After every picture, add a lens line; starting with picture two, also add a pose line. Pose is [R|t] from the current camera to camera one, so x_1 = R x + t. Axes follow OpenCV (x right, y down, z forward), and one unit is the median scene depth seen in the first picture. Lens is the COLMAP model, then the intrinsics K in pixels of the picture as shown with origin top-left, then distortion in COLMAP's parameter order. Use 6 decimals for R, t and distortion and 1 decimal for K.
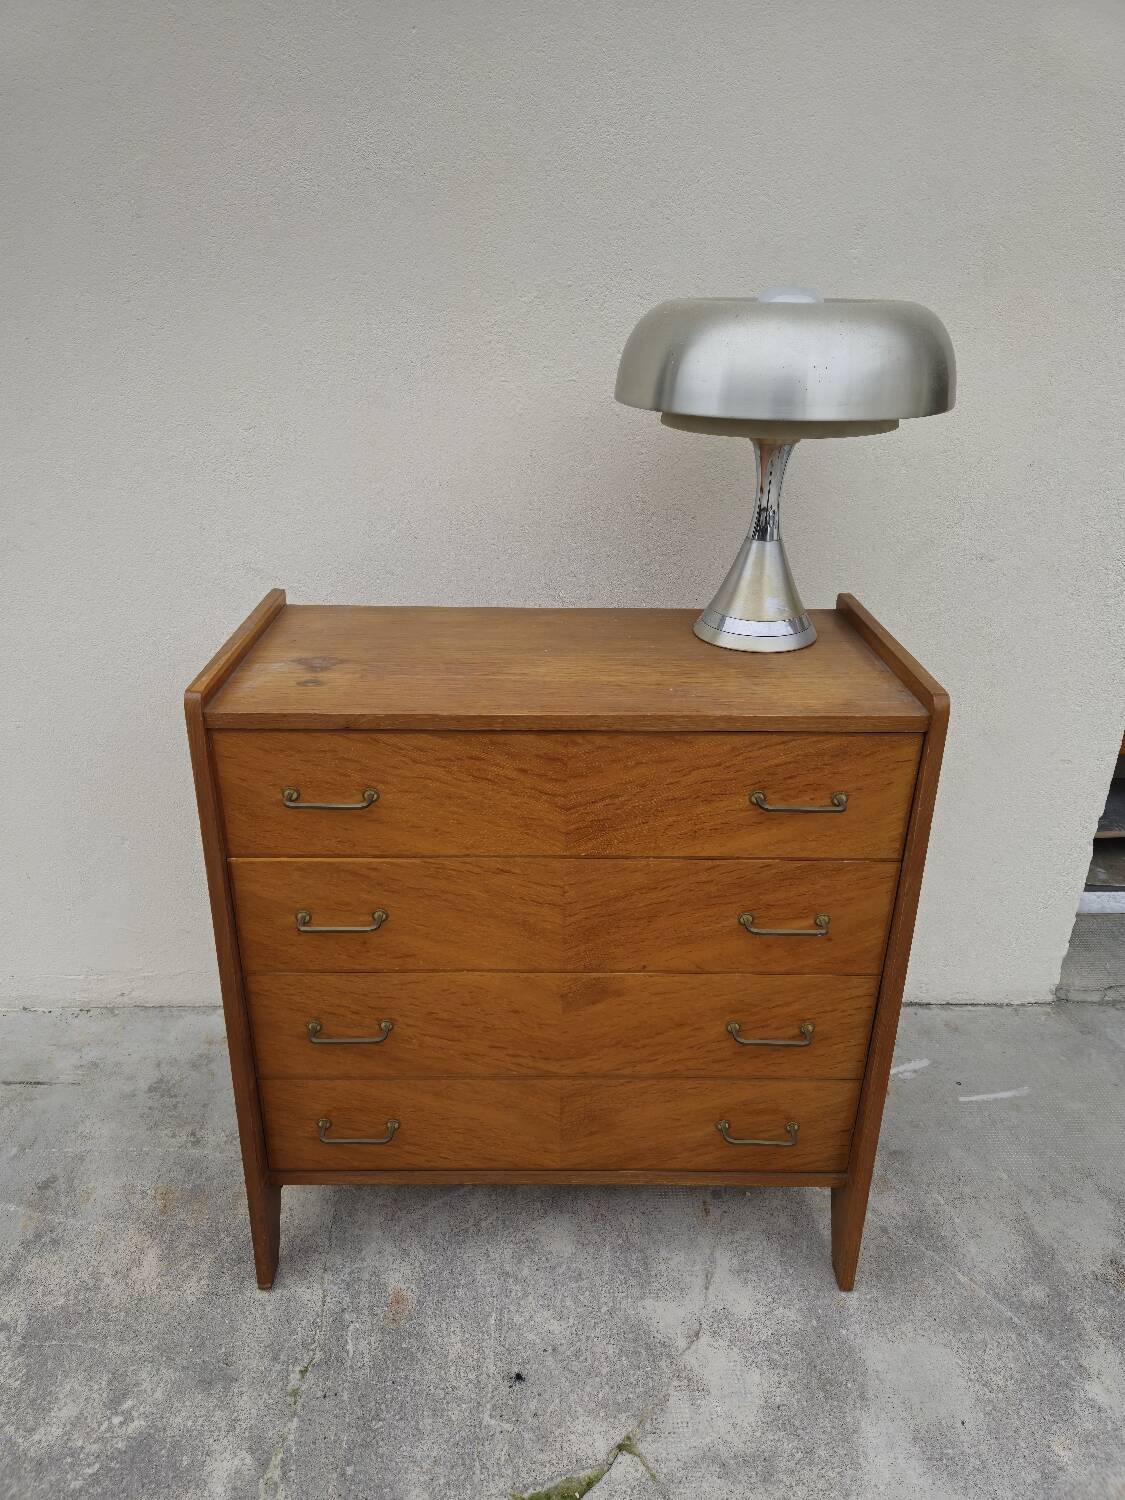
lens RADIAL K [[1028.0, 0, 552.2], [0, 1028.0, 742.8], [0, 0, 1]] dist [0.056992, -0.053846]
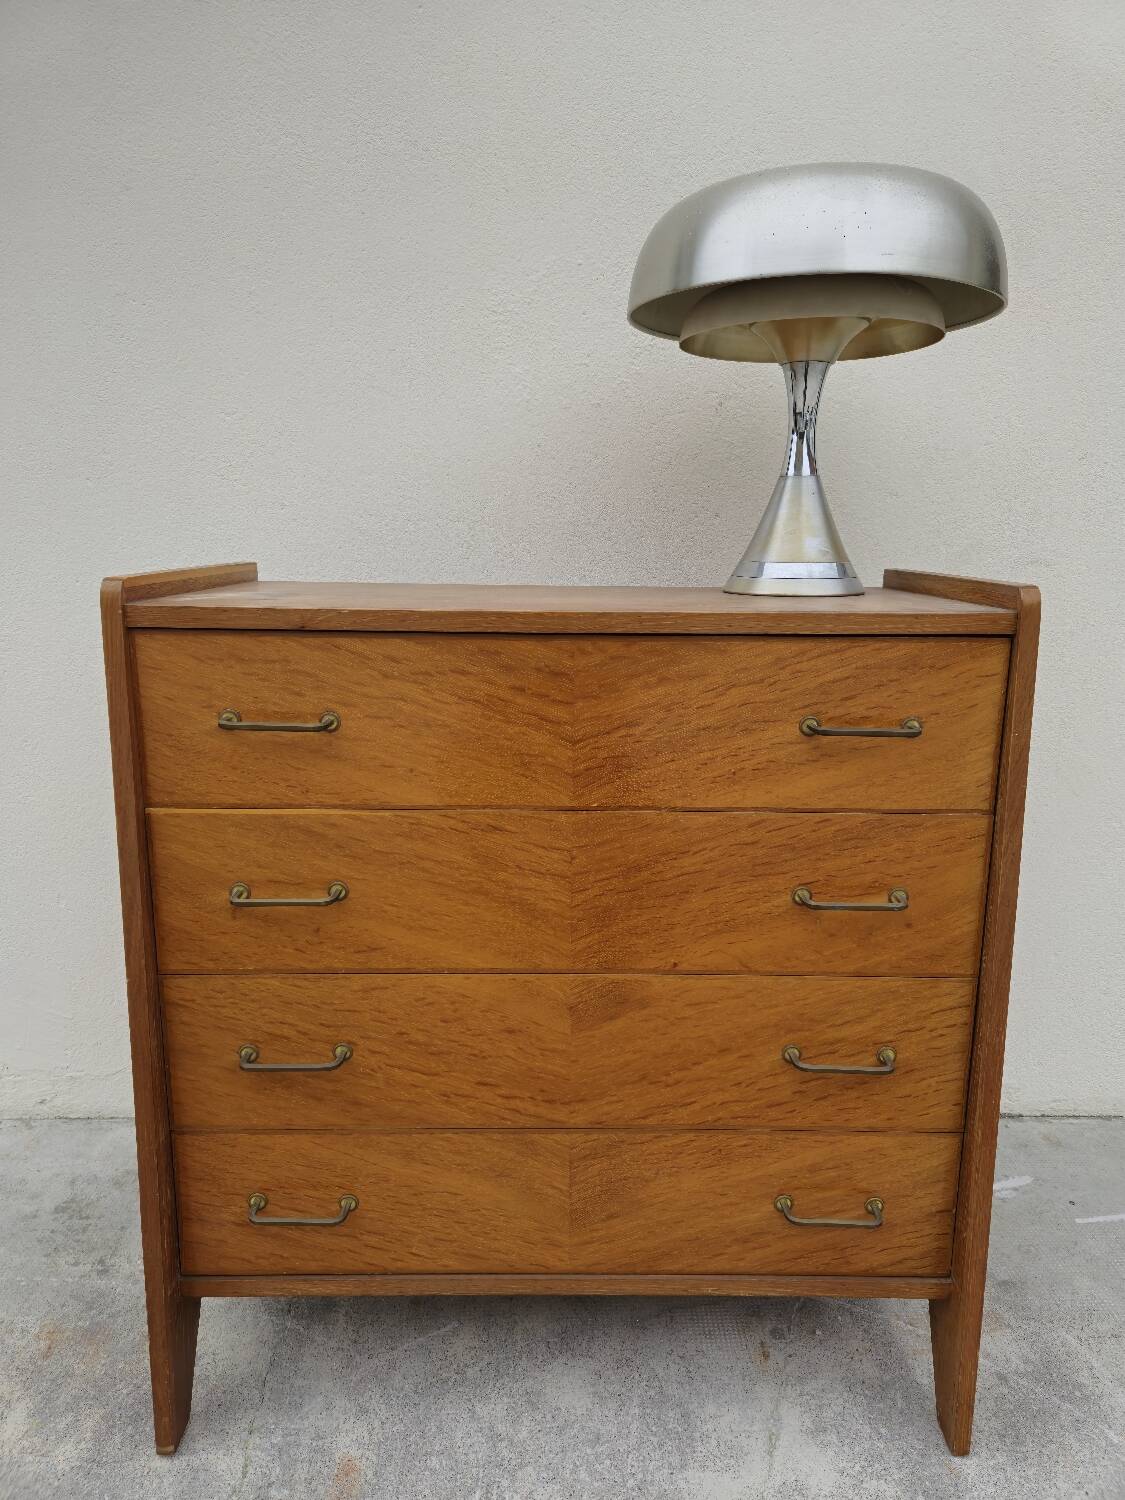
lens RADIAL K [[1028.0, 0, 578.0], [0, 1028.0, 741.9], [0, 0, 1]] dist [0.056992, -0.053846]
pose [[0.999995, -0.002167, 0.002241, 0.014104], [0.002605, 0.975683, -0.219169, 0.217974], [-0.001712, 0.219174, 0.975684, 0.194416]]
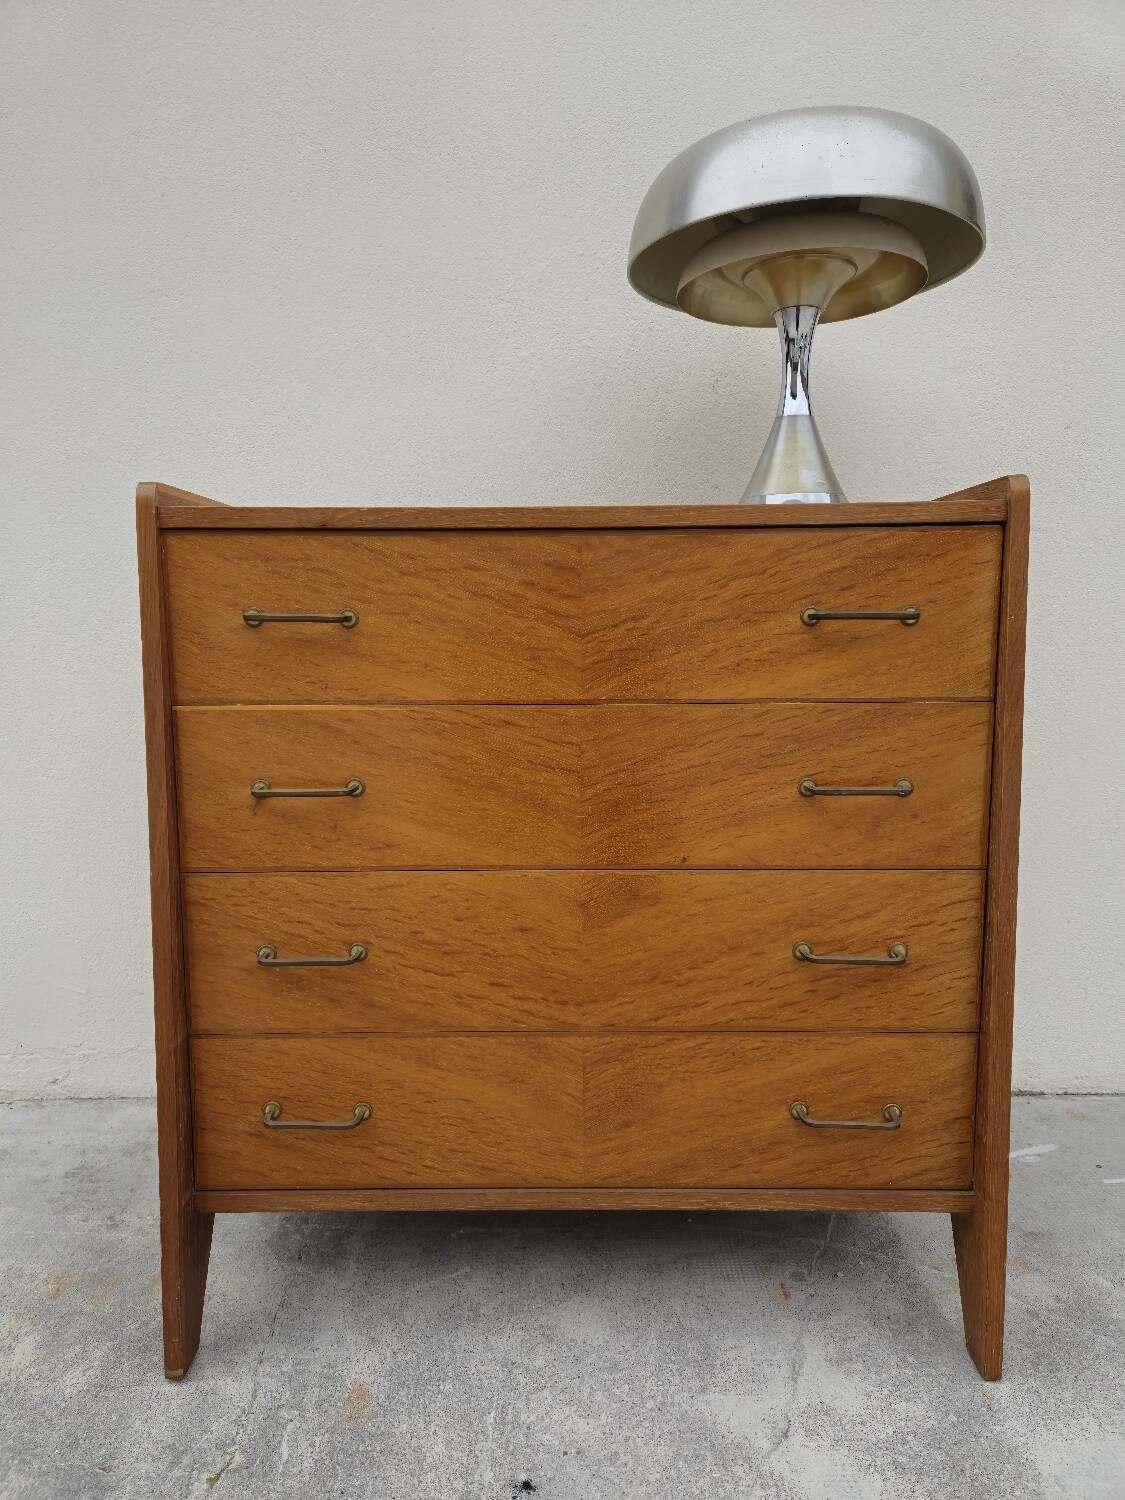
lens RADIAL K [[1028.0, 0, 564.5], [0, 1028.0, 747.0], [0, 0, 1]] dist [0.056992, -0.053846]
pose [[0.999778, -0.014444, -0.015317, 0.010148], [0.009059, 0.951894, -0.306293, 0.367636], [0.019004, 0.306086, 0.951814, 0.210549]]
